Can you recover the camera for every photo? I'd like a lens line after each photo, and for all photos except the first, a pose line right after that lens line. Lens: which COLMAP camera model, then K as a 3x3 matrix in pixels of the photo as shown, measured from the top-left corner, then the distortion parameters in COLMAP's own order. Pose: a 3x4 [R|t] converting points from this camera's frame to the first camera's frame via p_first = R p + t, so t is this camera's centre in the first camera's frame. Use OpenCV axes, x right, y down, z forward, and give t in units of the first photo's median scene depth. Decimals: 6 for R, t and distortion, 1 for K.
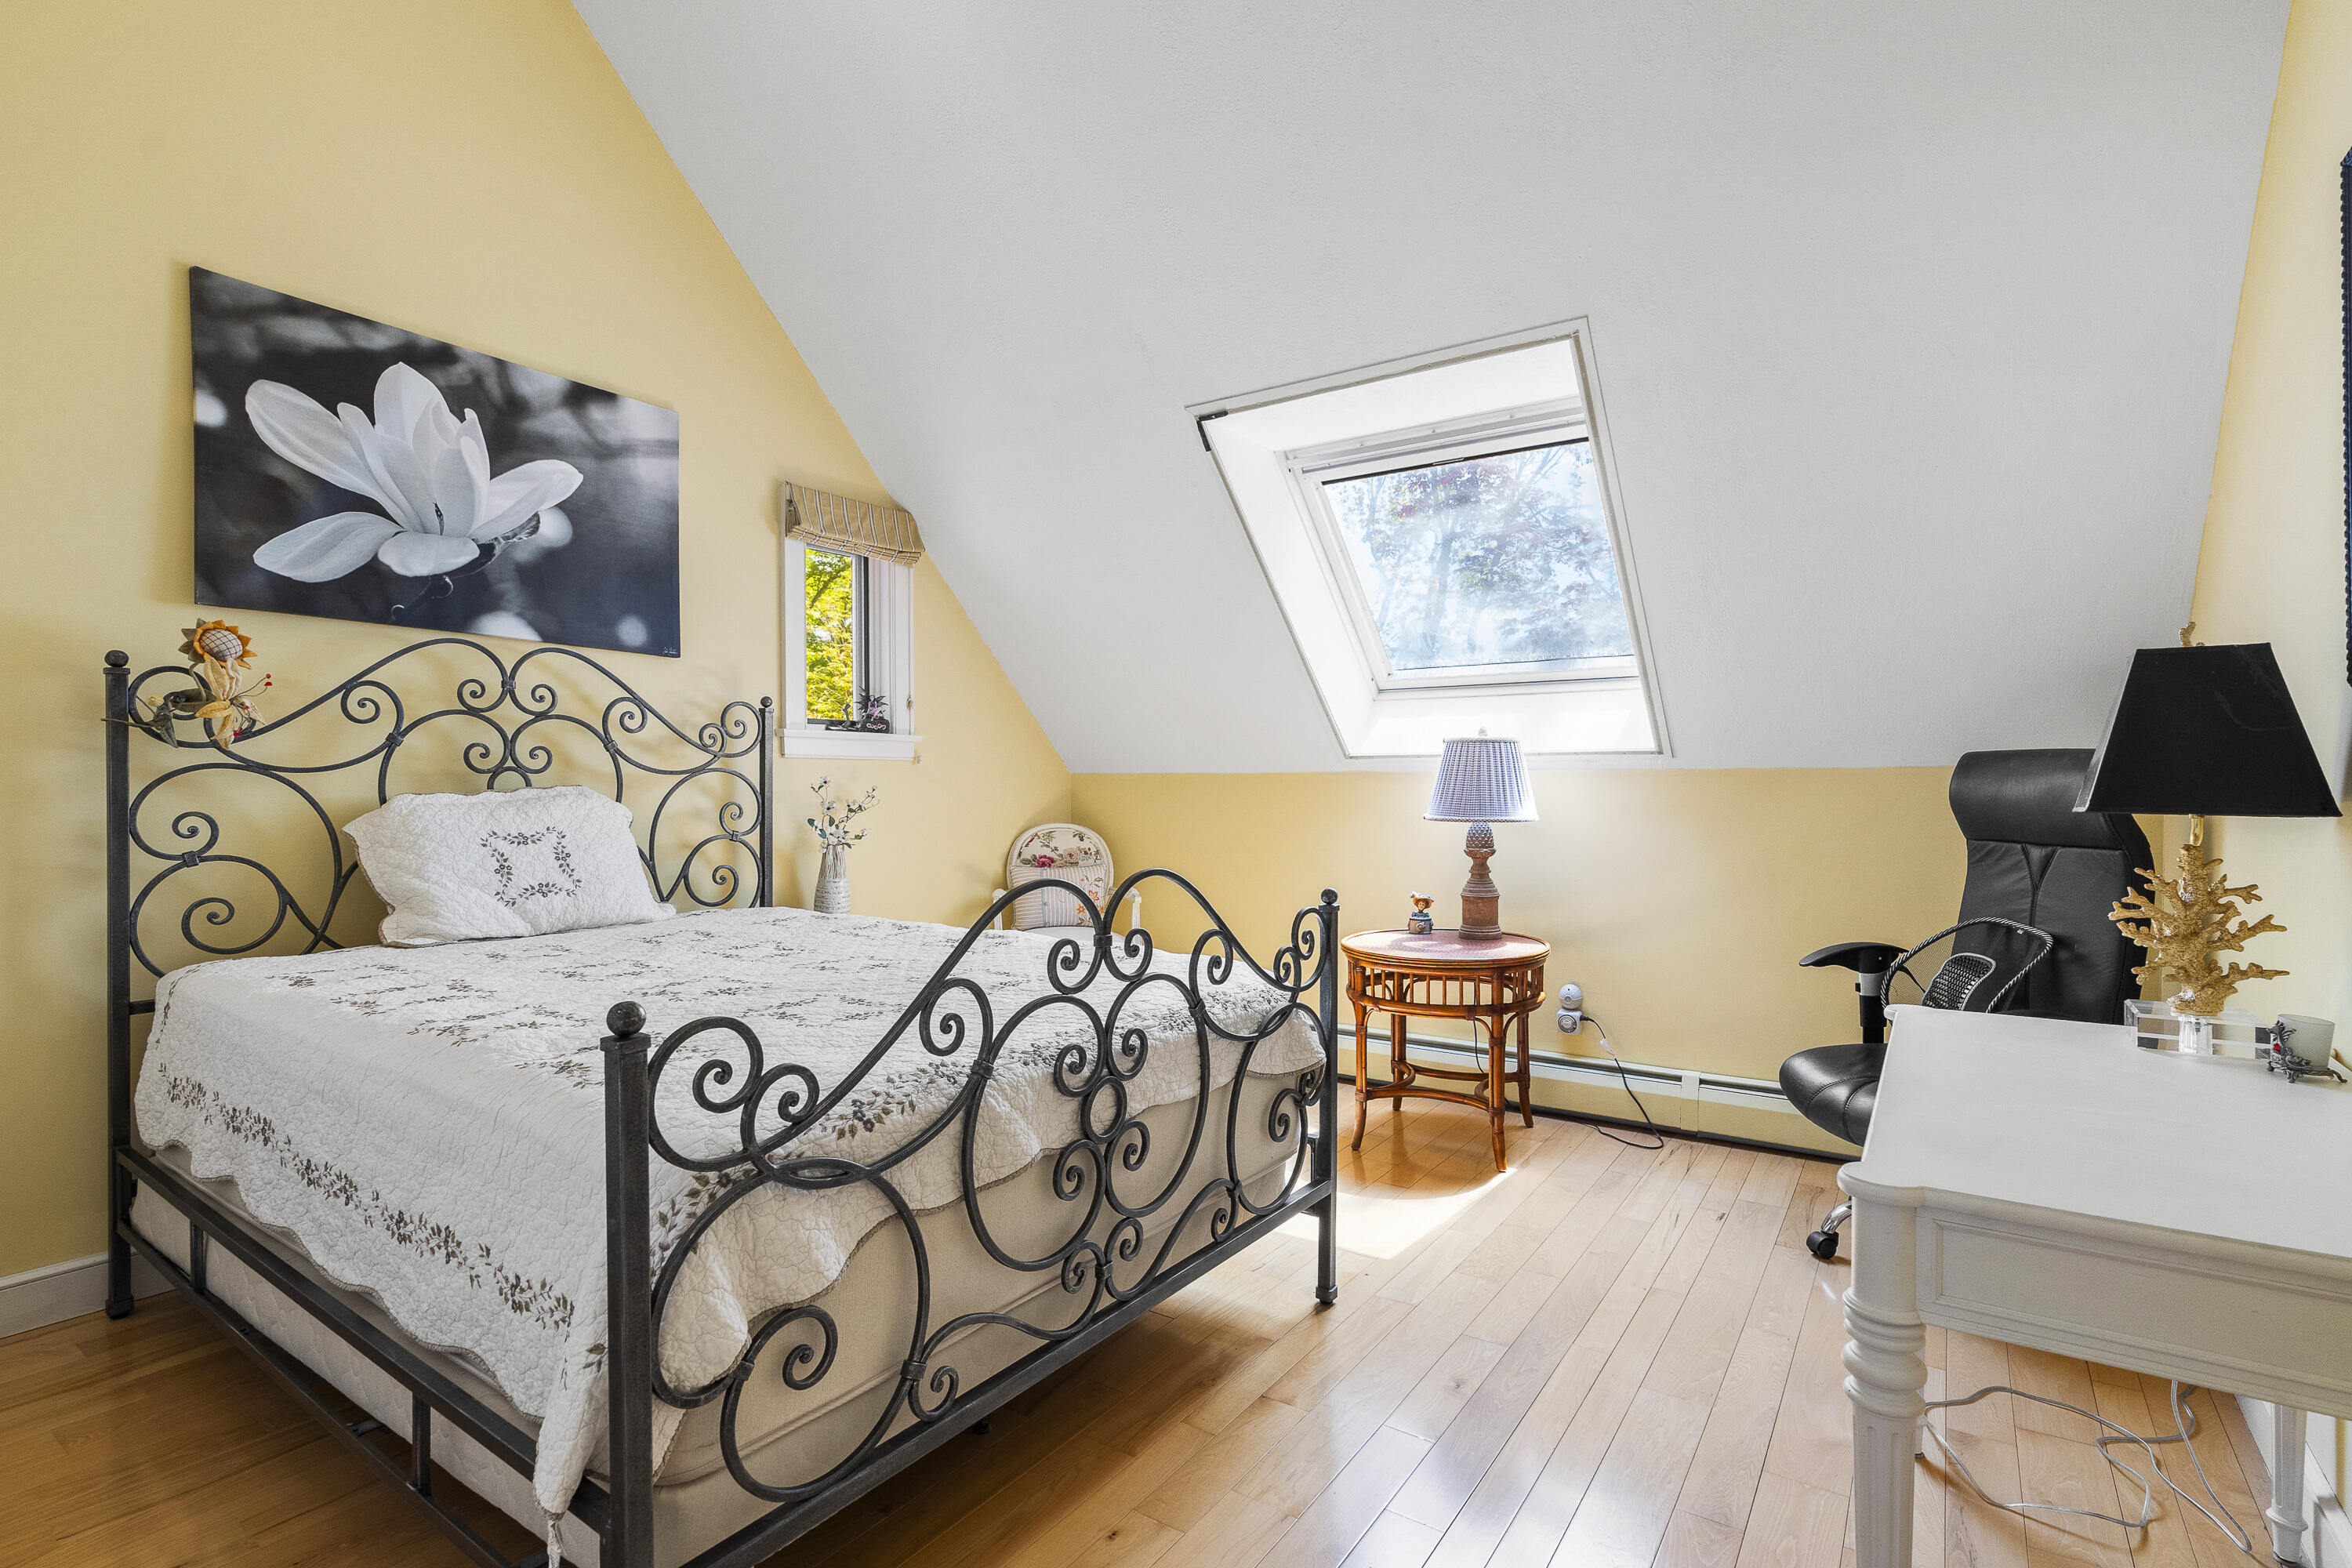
lens RADIAL K [[1099.2, 0, 1189.9], [0, 1099.2, 791.9], [0, 0, 1]] dist [-0.002035, 0.000520]
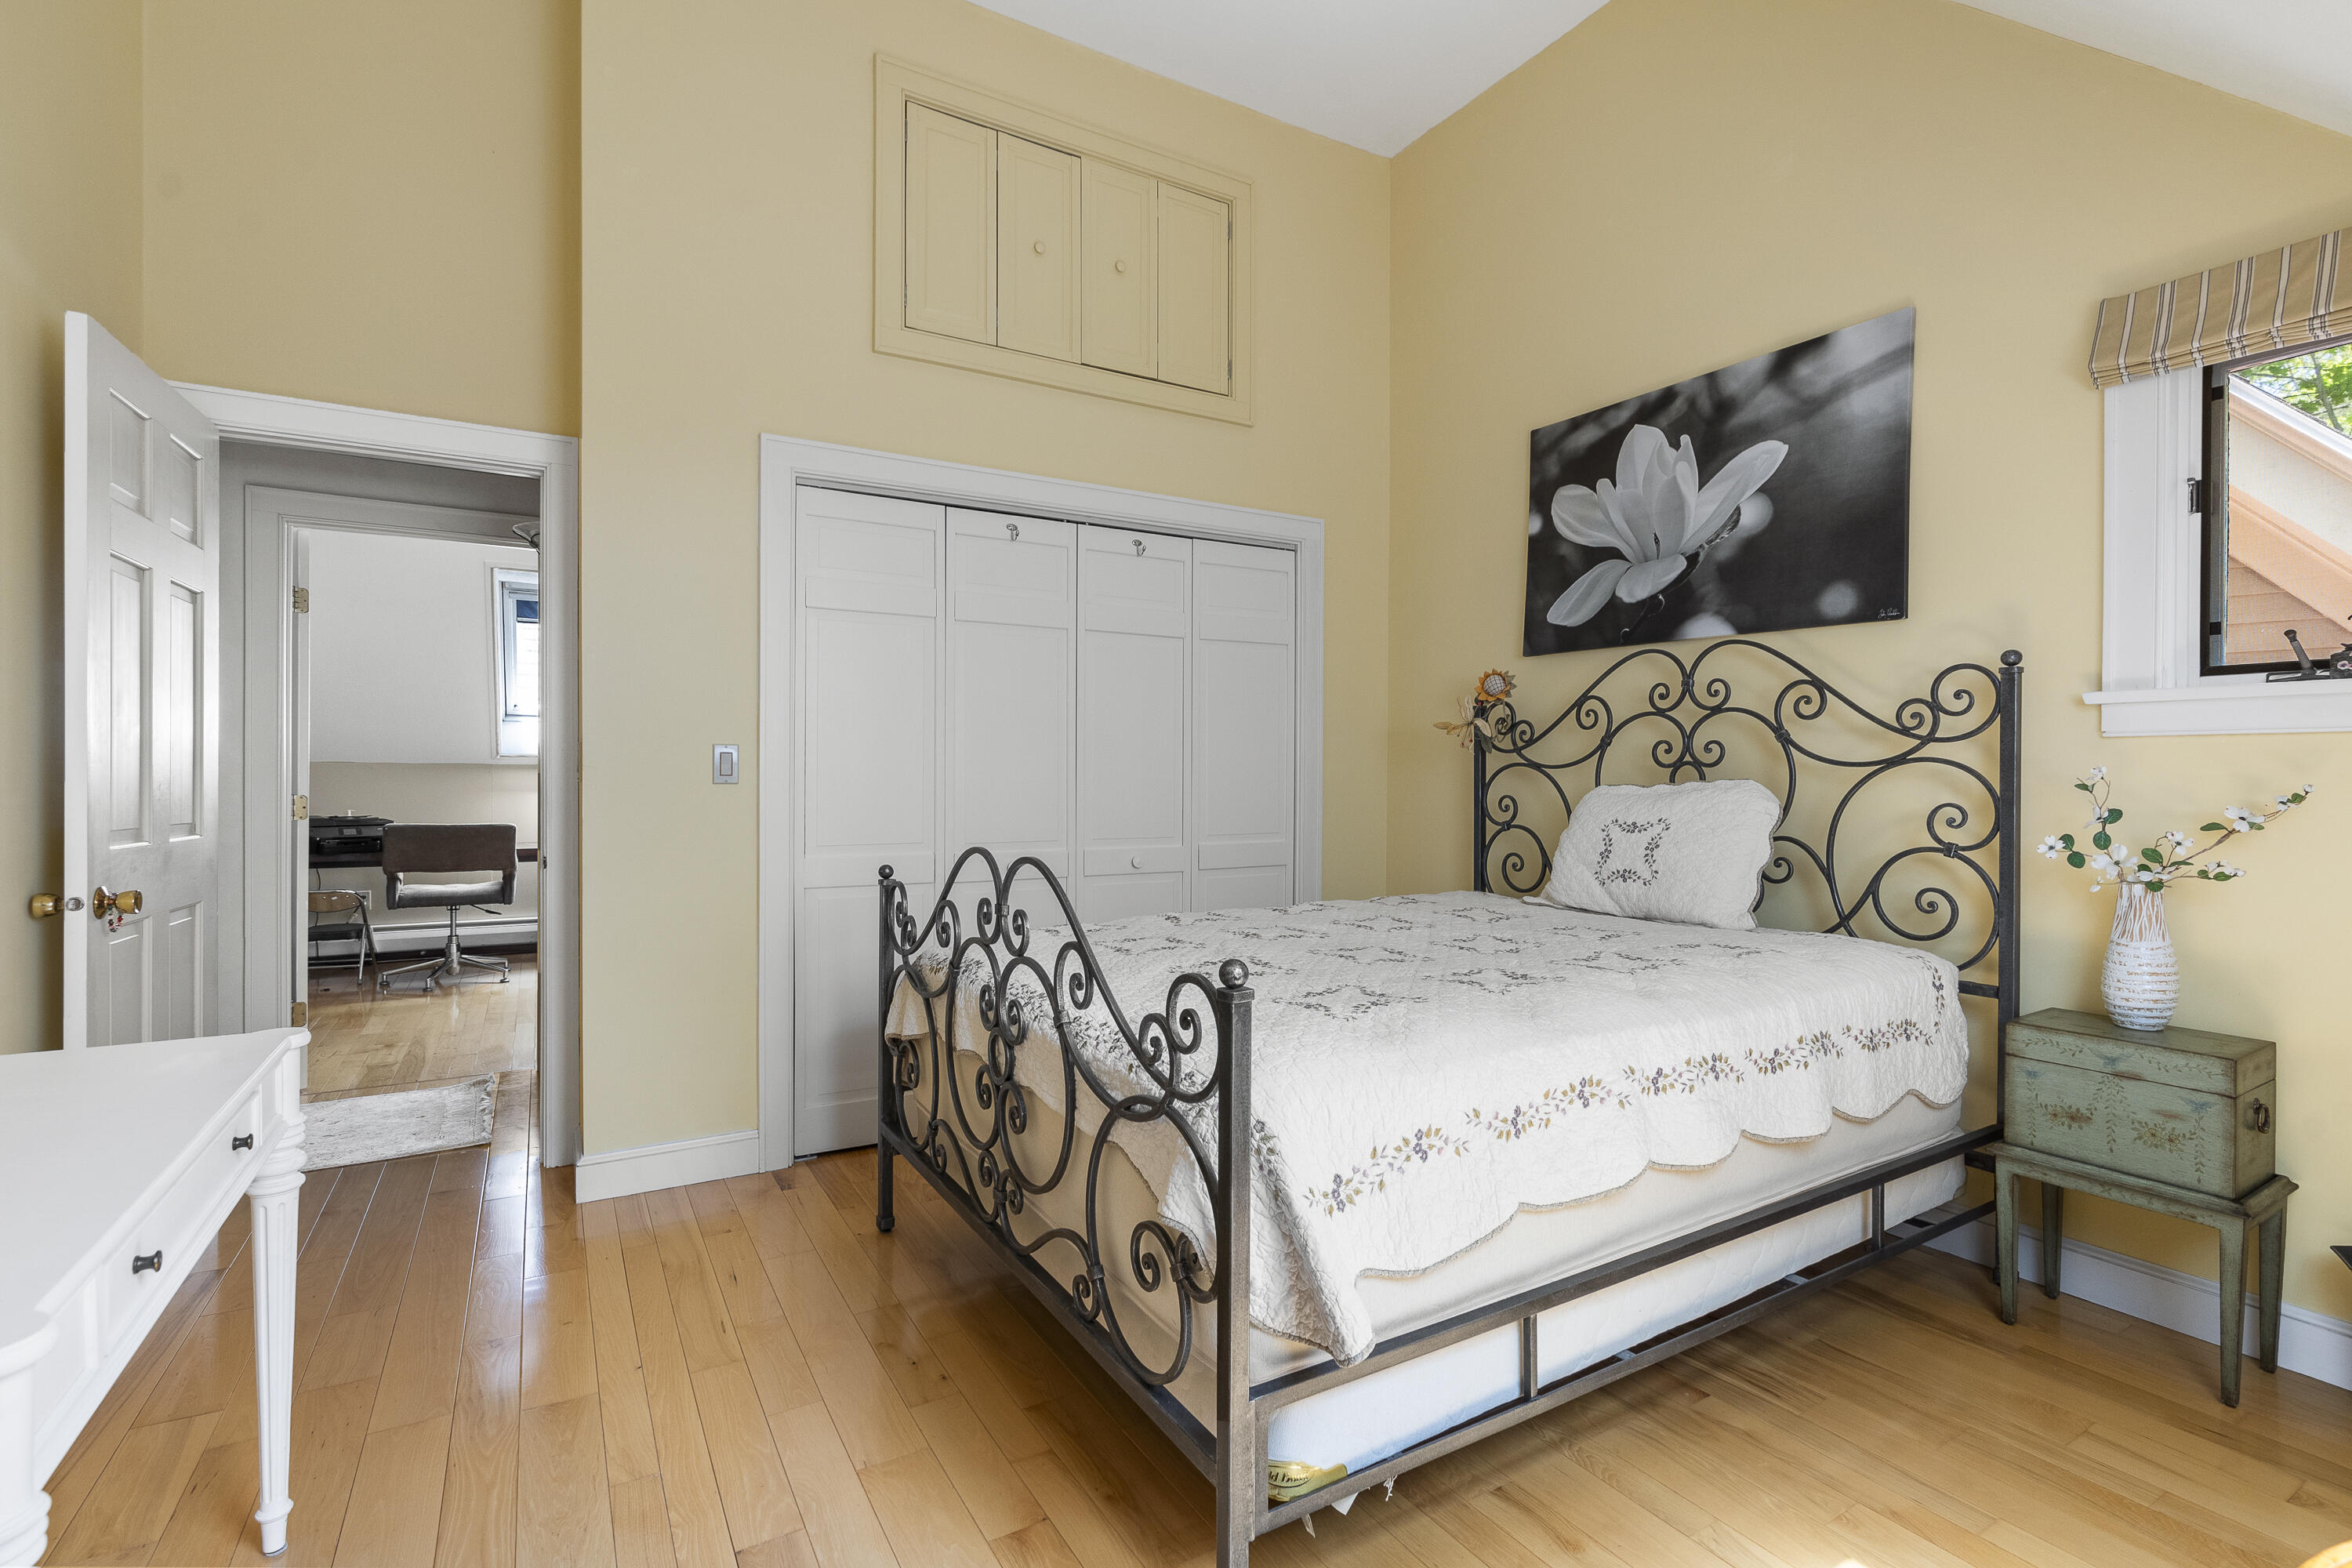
lens RADIAL K [[1099.2, 0, 1197.9], [0, 1099.2, 778.0], [0, 0, 1]] dist [-0.002035, 0.000520]
pose [[-0.405118, -0.000243, -0.914264, 0.539405], [-0.010630, 0.999934, 0.004444, -0.006308], [0.914202, 0.011519, -0.405094, 1.000323]]
